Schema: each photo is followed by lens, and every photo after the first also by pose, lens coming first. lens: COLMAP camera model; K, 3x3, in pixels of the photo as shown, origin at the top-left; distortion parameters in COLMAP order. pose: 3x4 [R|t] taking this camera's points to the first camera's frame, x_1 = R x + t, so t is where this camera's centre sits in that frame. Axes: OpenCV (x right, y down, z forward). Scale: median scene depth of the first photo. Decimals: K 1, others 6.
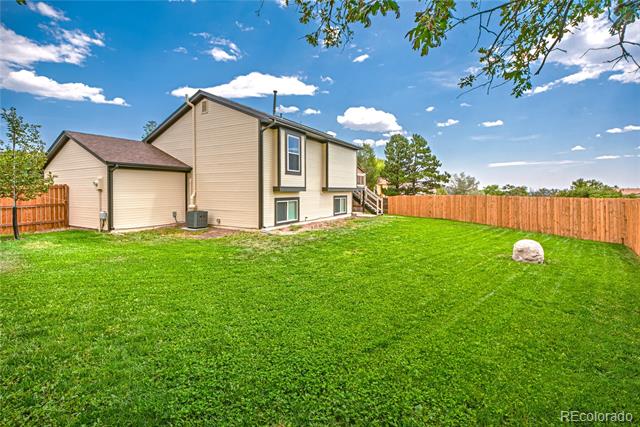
lens RADIAL K [[282.8, 0, 306.8], [0, 282.8, 192.5], [0, 0, 1]] dist [-0.044376, -0.000496]
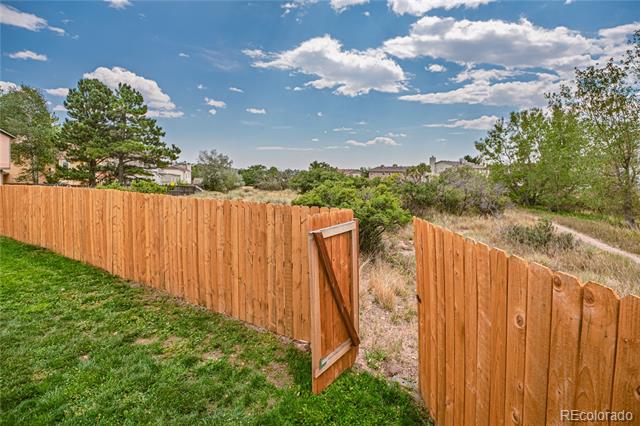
lens RADIAL K [[269.1, 0, 329.2], [0, 269.1, 170.2], [0, 0, 1]] dist [-0.002014, -0.001646]
pose [[0.669141, 0.008951, 0.743081, 0.591005], [-0.007136, 0.999959, -0.005620, -0.016067], [-0.743101, -0.001542, 0.669178, 0.551396]]
